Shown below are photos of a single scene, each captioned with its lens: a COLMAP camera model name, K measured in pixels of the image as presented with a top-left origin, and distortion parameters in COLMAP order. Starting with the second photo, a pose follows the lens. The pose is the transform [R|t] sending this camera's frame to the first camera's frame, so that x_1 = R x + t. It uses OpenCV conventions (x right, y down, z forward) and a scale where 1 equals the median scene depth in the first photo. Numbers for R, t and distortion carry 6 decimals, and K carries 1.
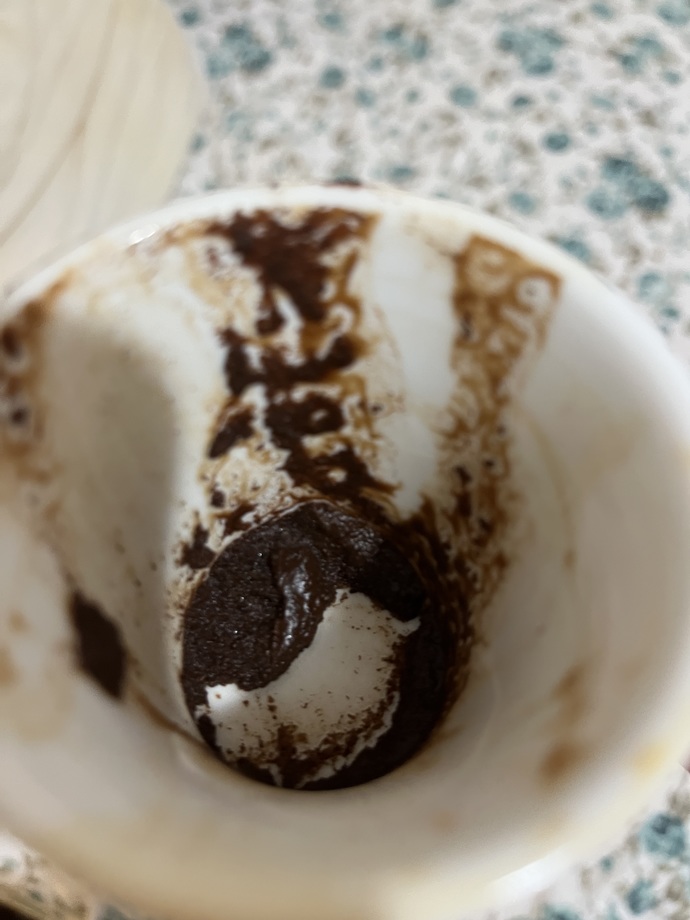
lens RADIAL K [[777.1, 0, 348.1], [0, 777.1, 464.8], [0, 0, 1]] dist [0.102012, -0.463516]
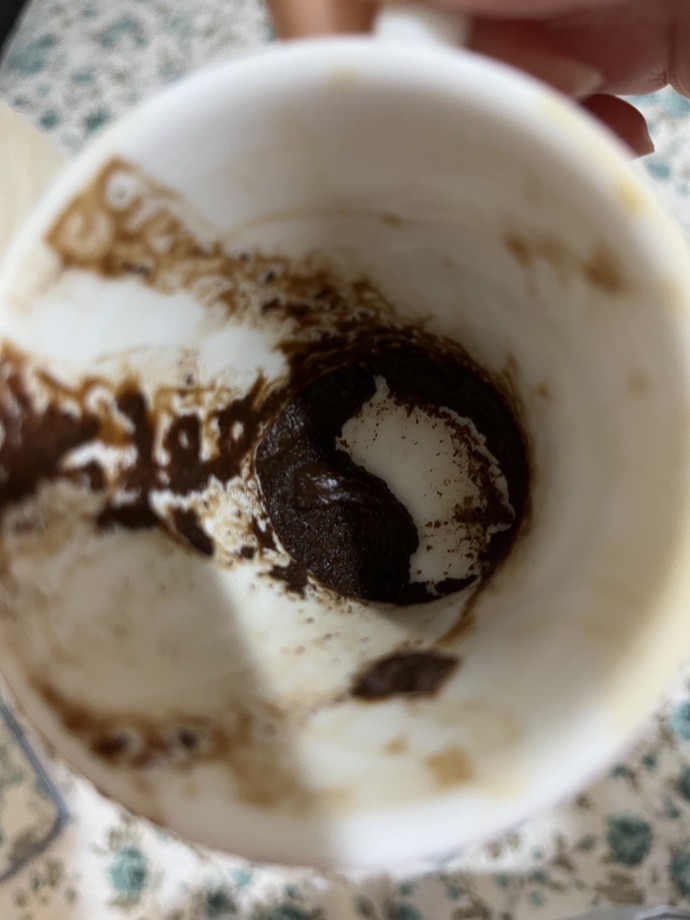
lens RADIAL K [[777.1, 0, 348.1], [0, 777.1, 464.8], [0, 0, 1]] dist [0.102012, -0.463516]
pose [[0.155368, -0.987815, -0.009048, -0.025920], [0.941823, 0.145358, 0.303051, -0.151509], [-0.298043, -0.055606, 0.952931, 0.012809]]
